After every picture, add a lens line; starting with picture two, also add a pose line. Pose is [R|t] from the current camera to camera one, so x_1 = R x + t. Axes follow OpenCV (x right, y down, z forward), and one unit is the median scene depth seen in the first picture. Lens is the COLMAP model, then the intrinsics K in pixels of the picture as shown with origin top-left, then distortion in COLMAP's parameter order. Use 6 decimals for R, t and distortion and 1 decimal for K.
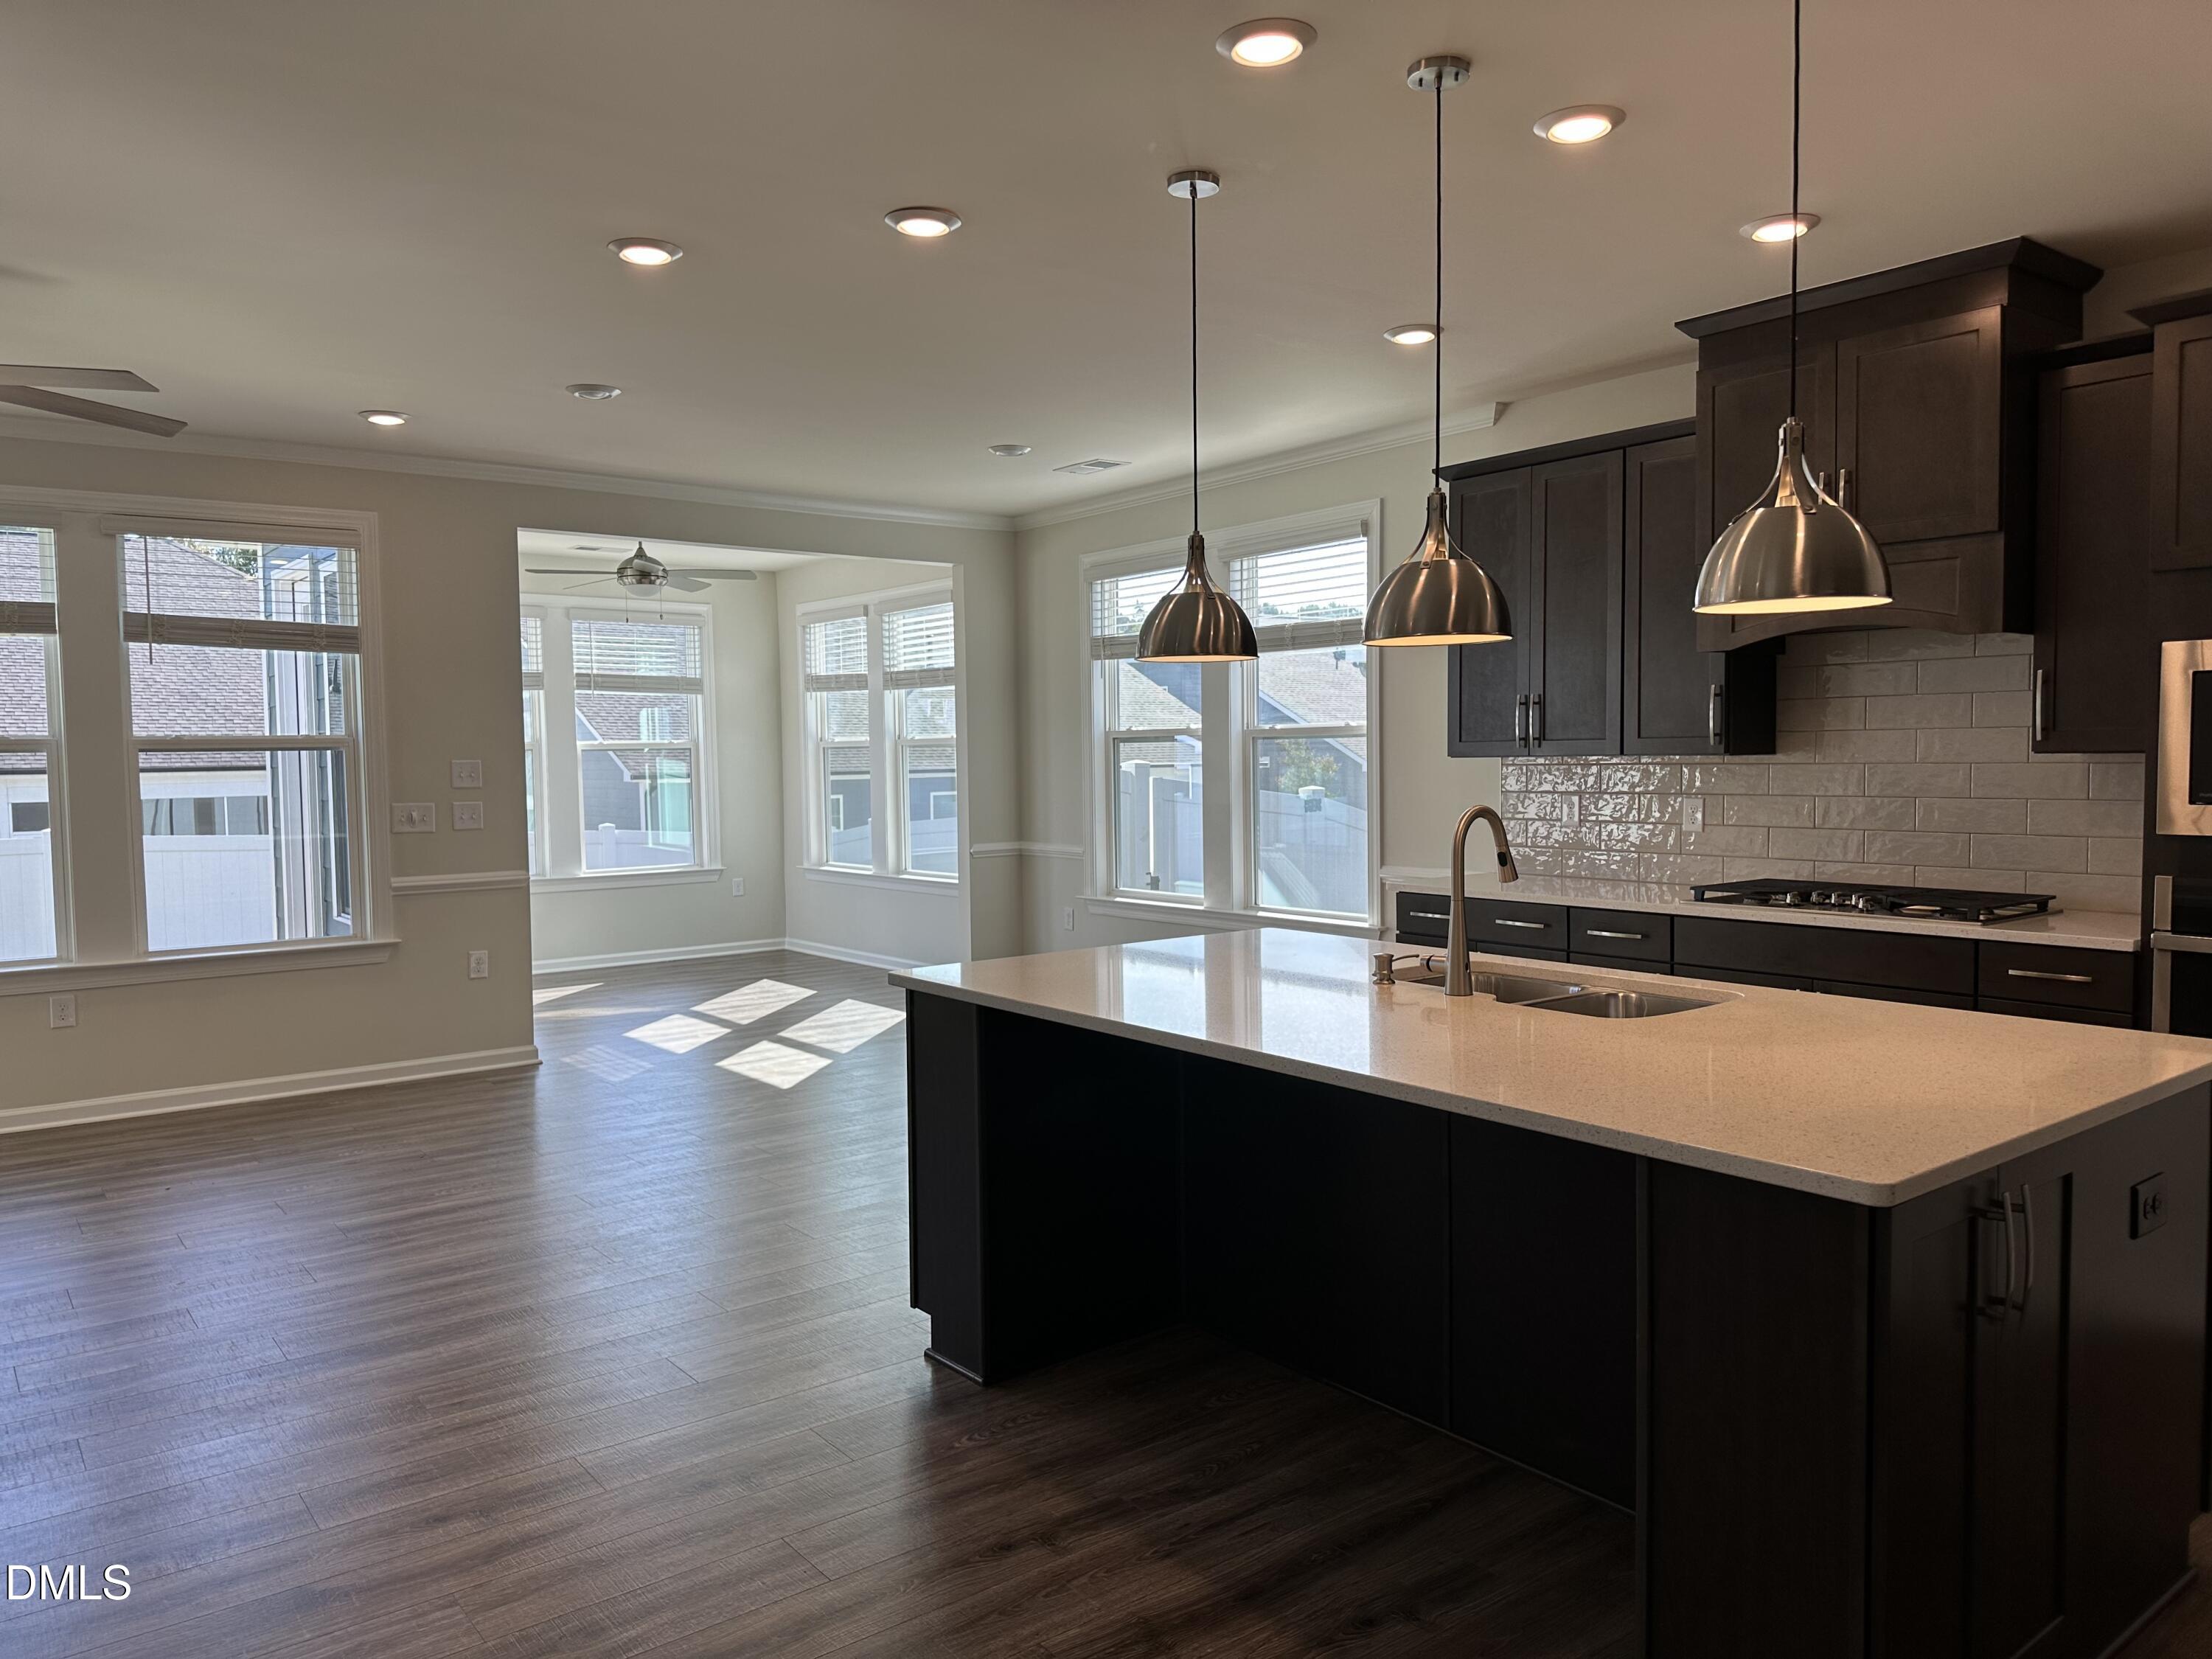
lens RADIAL K [[1540.8, 0, 1106.0], [0, 1540.8, 829.5], [0, 0, 1]] dist [0.103086, -0.134734]
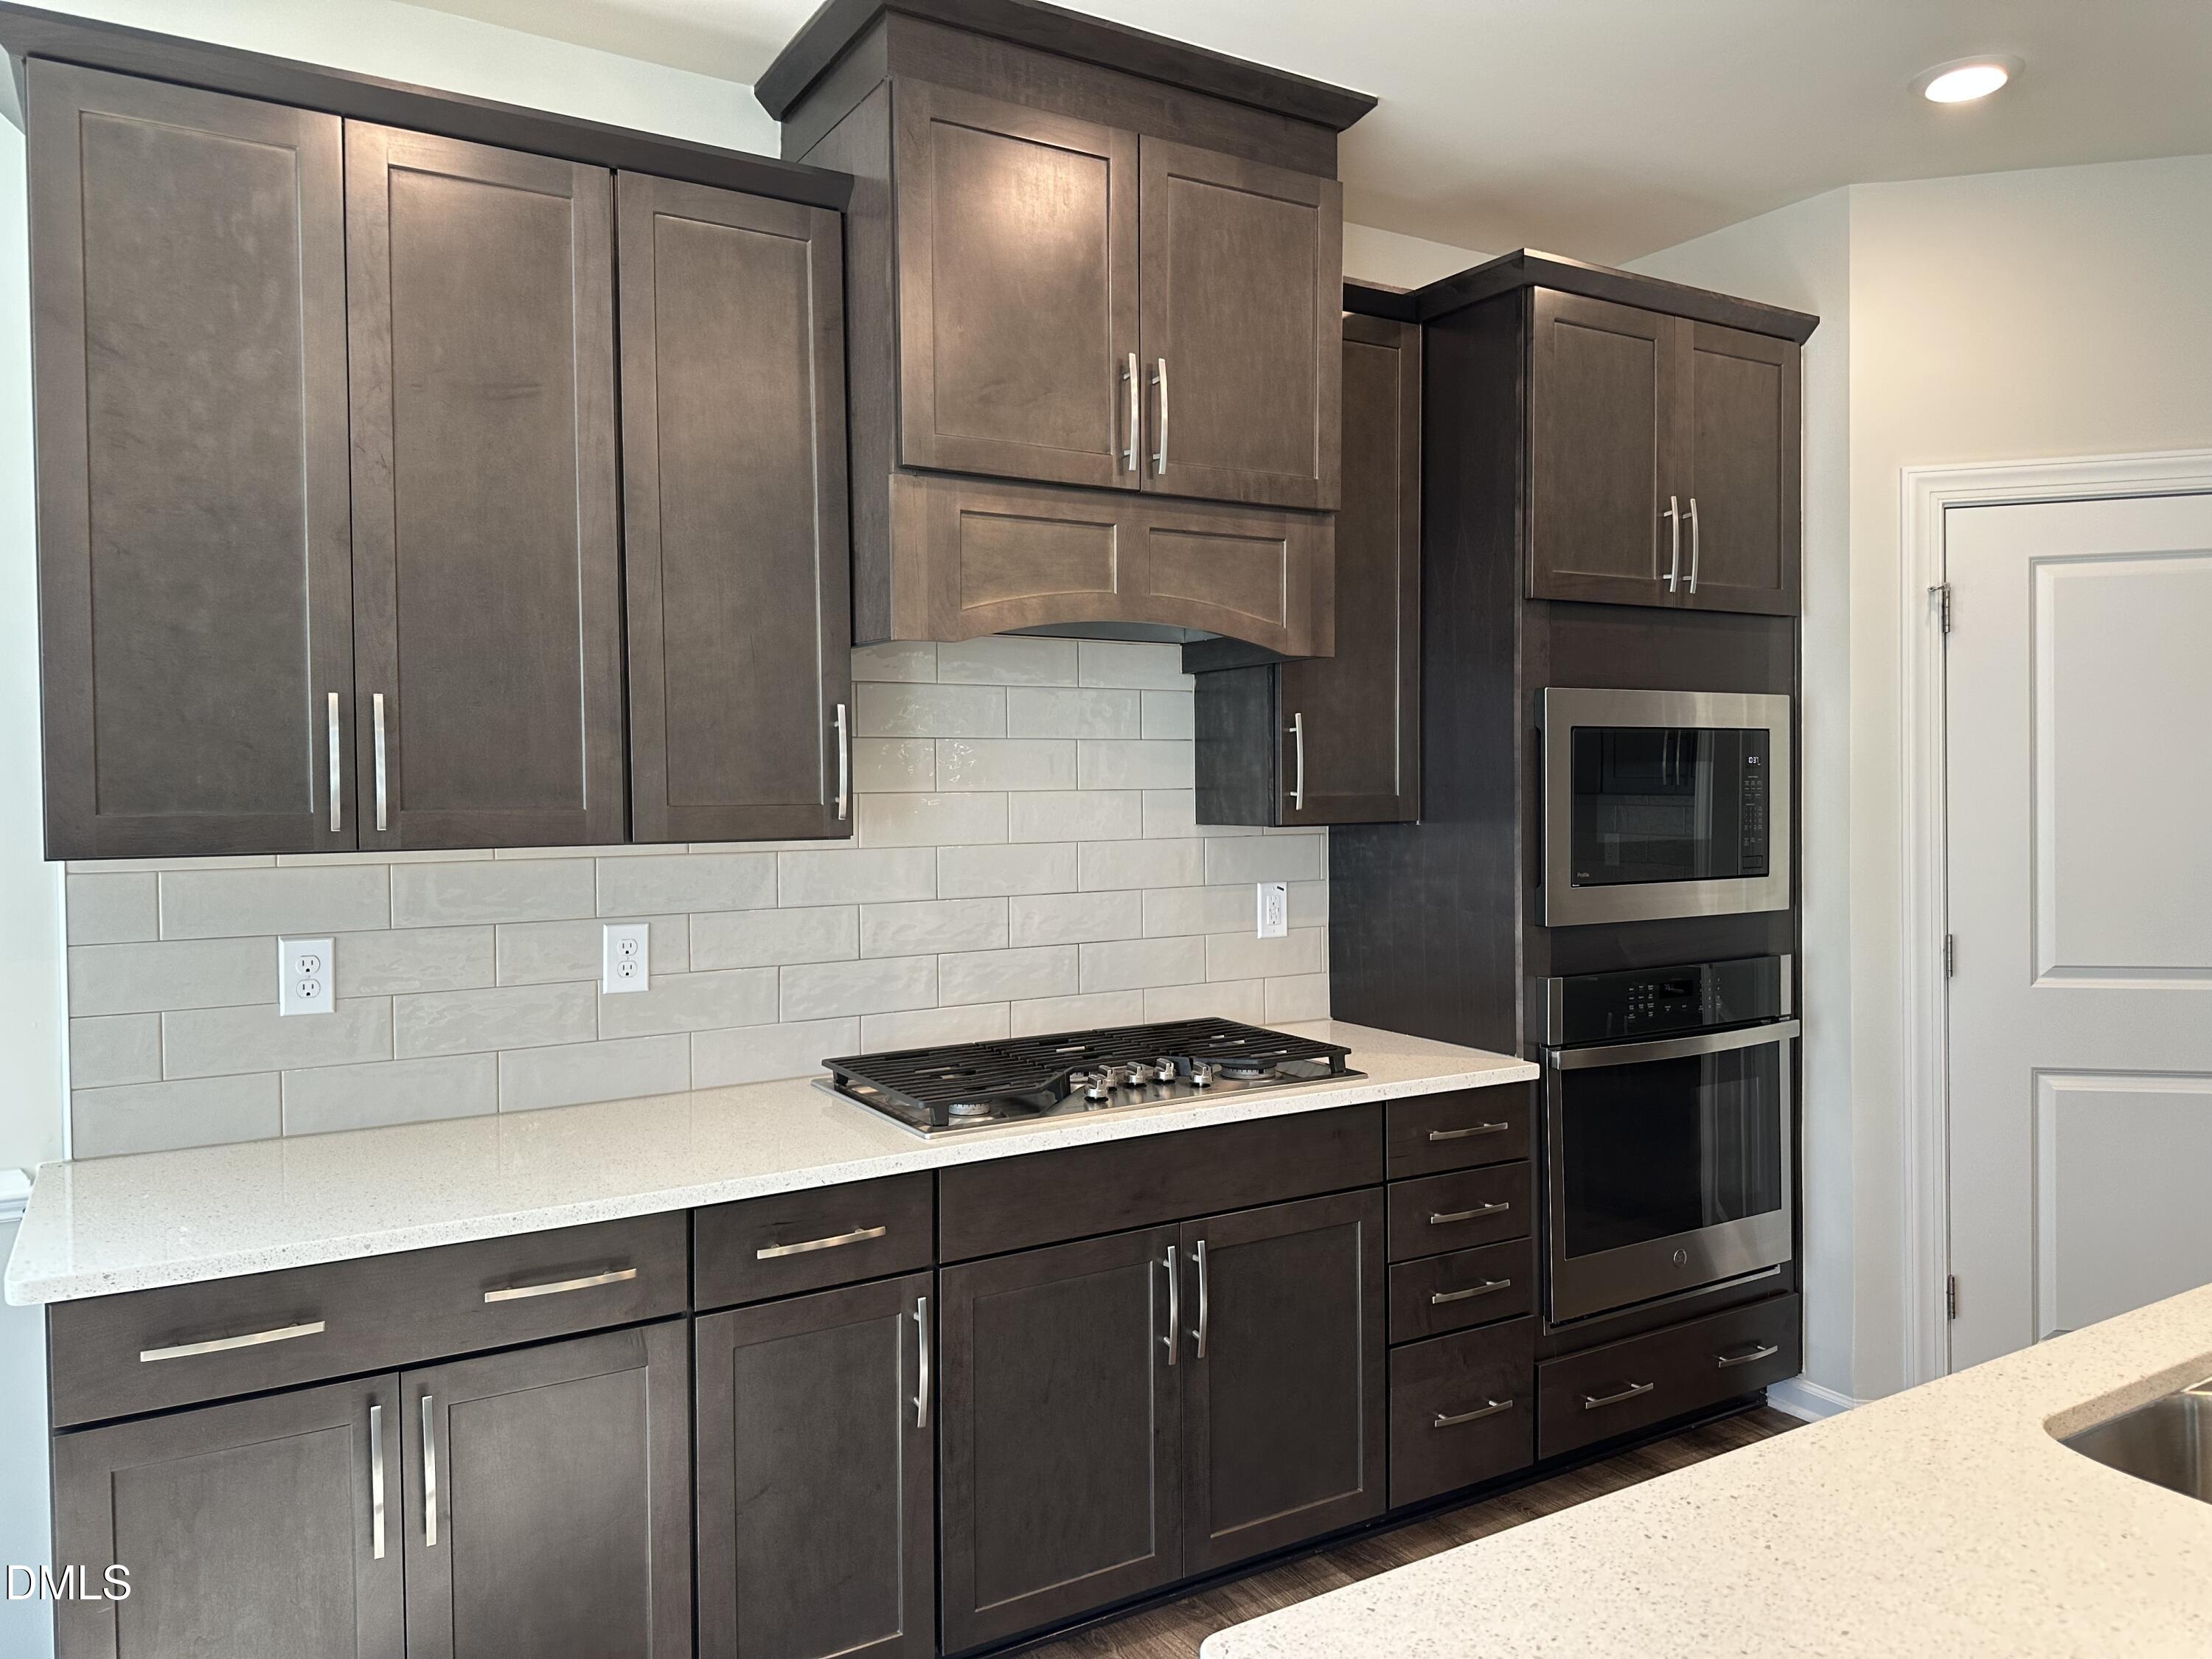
lens RADIAL K [[1537.0, 0, 1092.9], [0, 1537.0, 826.9], [0, 0, 1]] dist [0.091906, -0.121996]
pose [[0.119880, -0.024242, 0.992492, -0.129407], [0.053738, 0.998395, 0.017896, -0.067068], [-0.991333, 0.051190, 0.120990, 1.006758]]
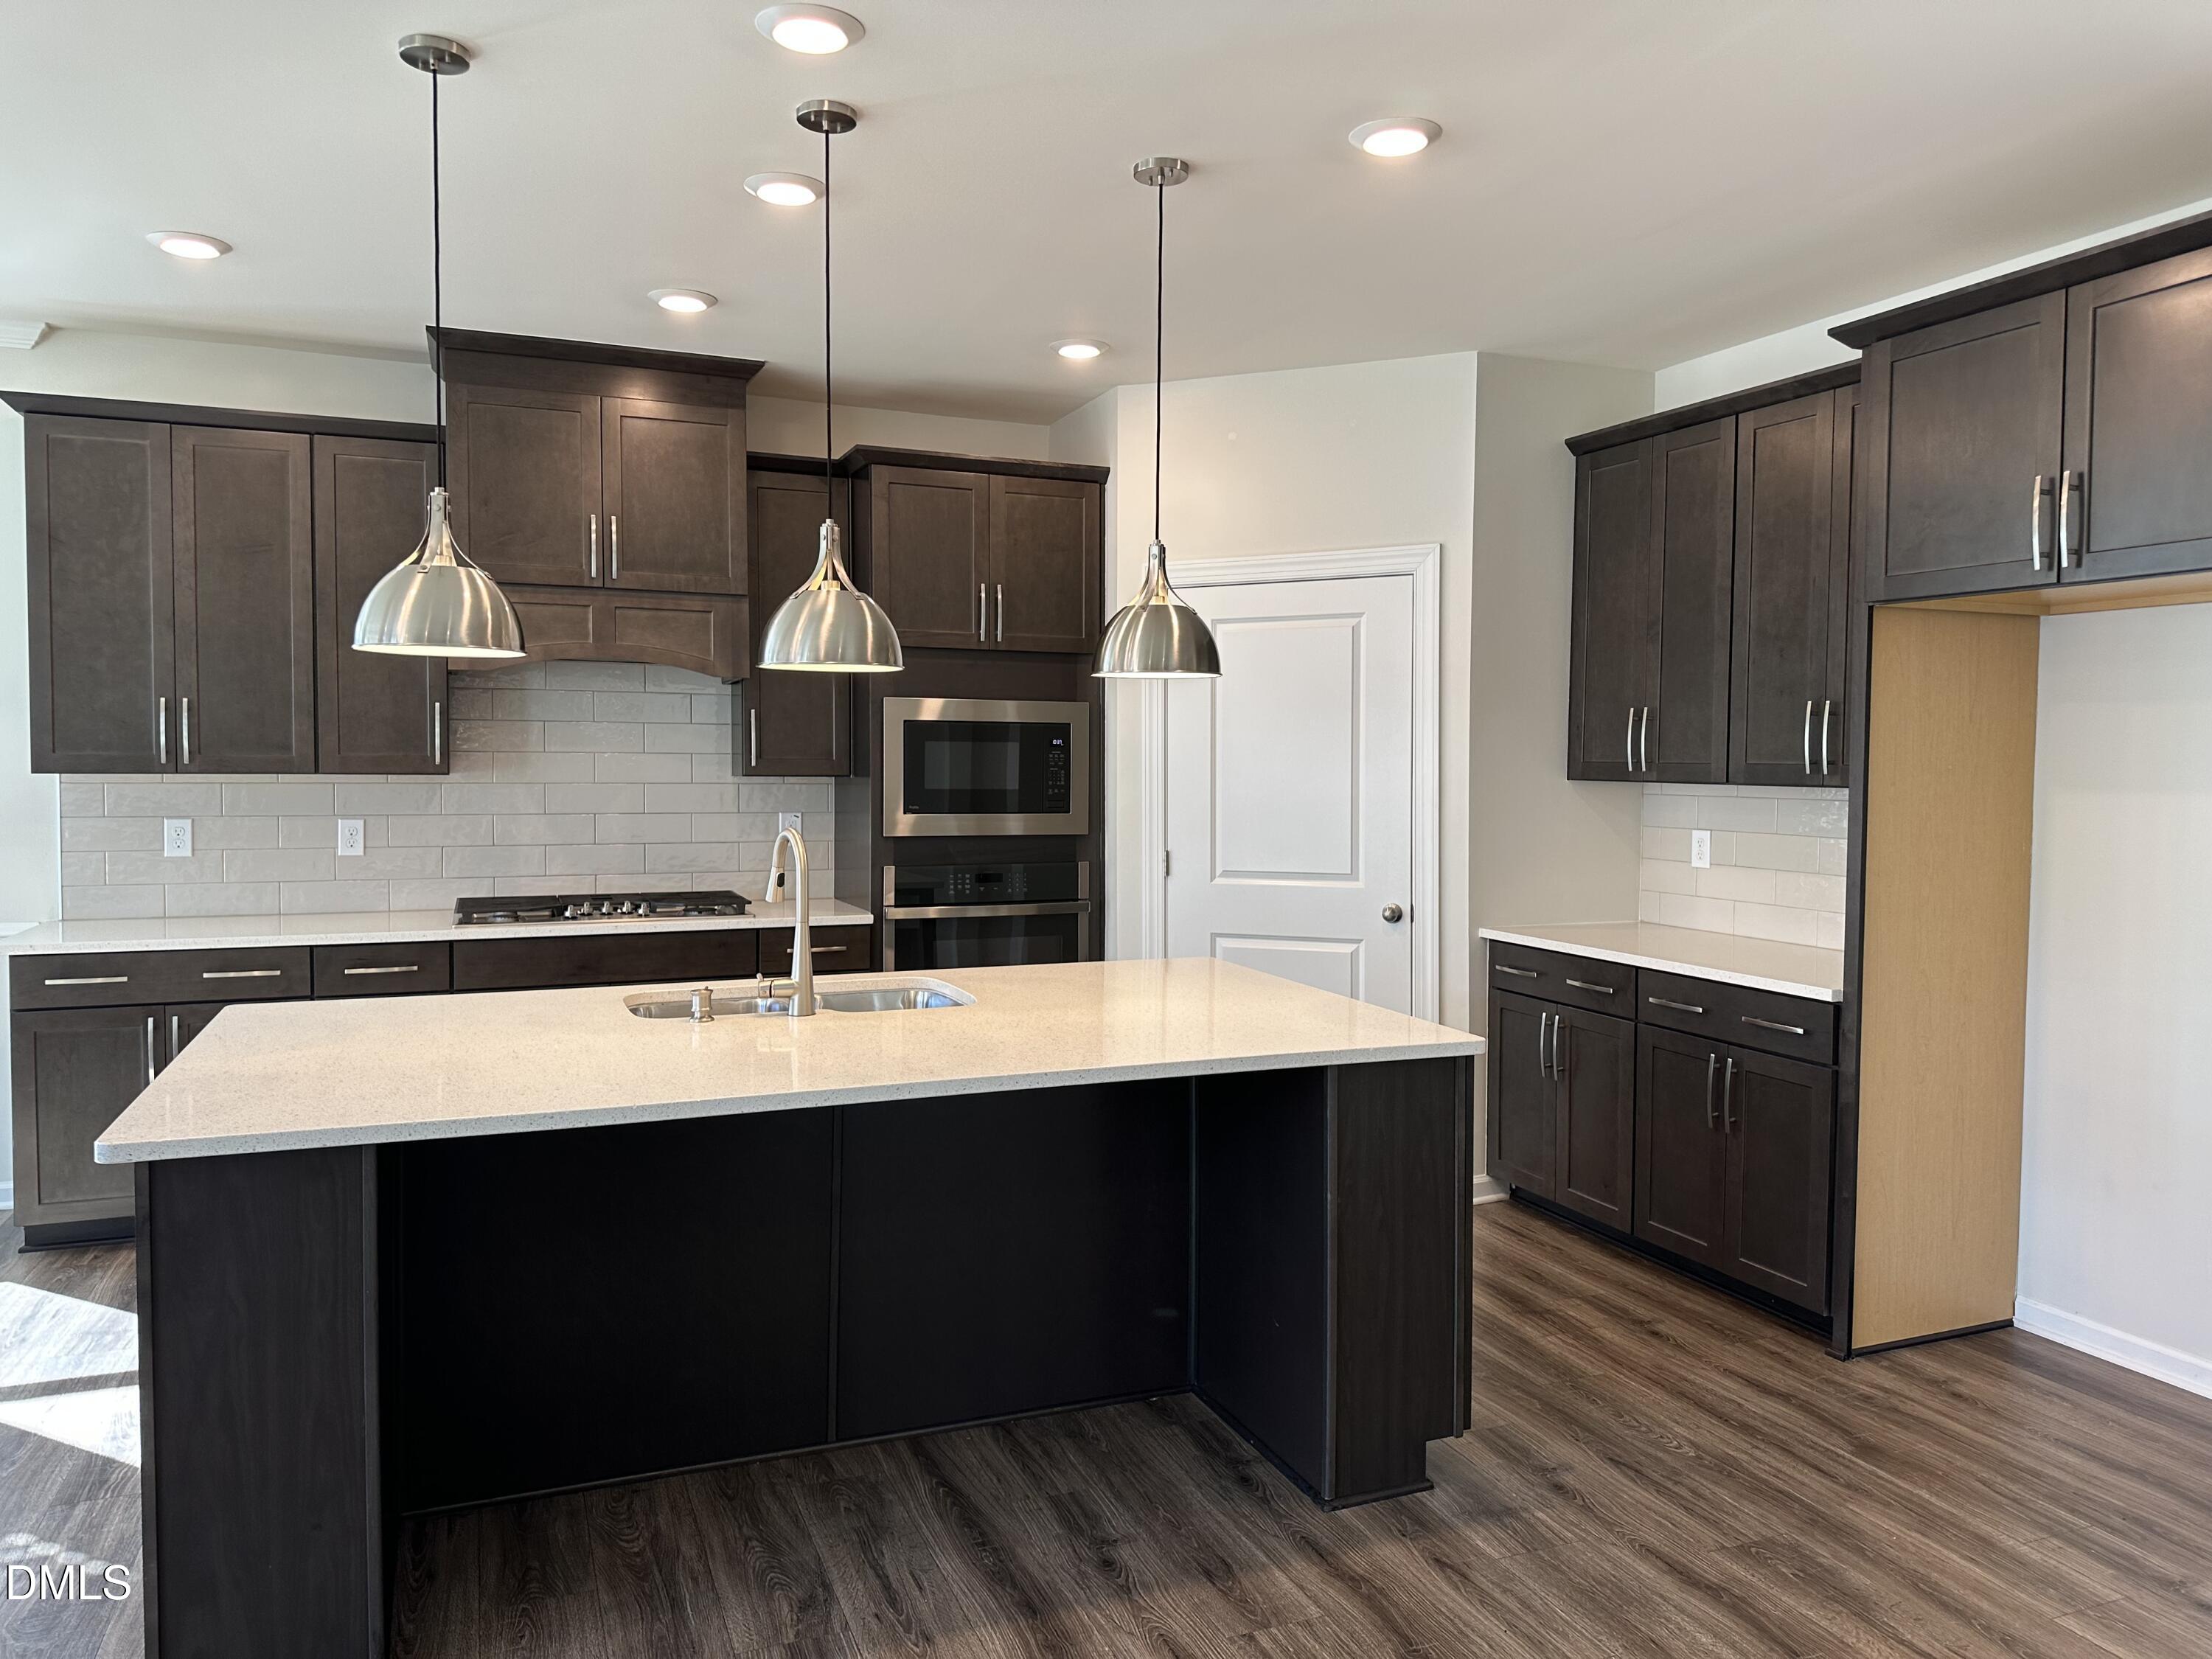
lens RADIAL K [[1537.0, 0, 1092.9], [0, 1537.0, 826.9], [0, 0, 1]] dist [0.091906, -0.121996]
pose [[0.277538, -0.029826, 0.960252, -0.512710], [0.037996, 0.999077, 0.020050, -0.022863], [-0.959963, 0.030921, 0.278415, 0.398260]]
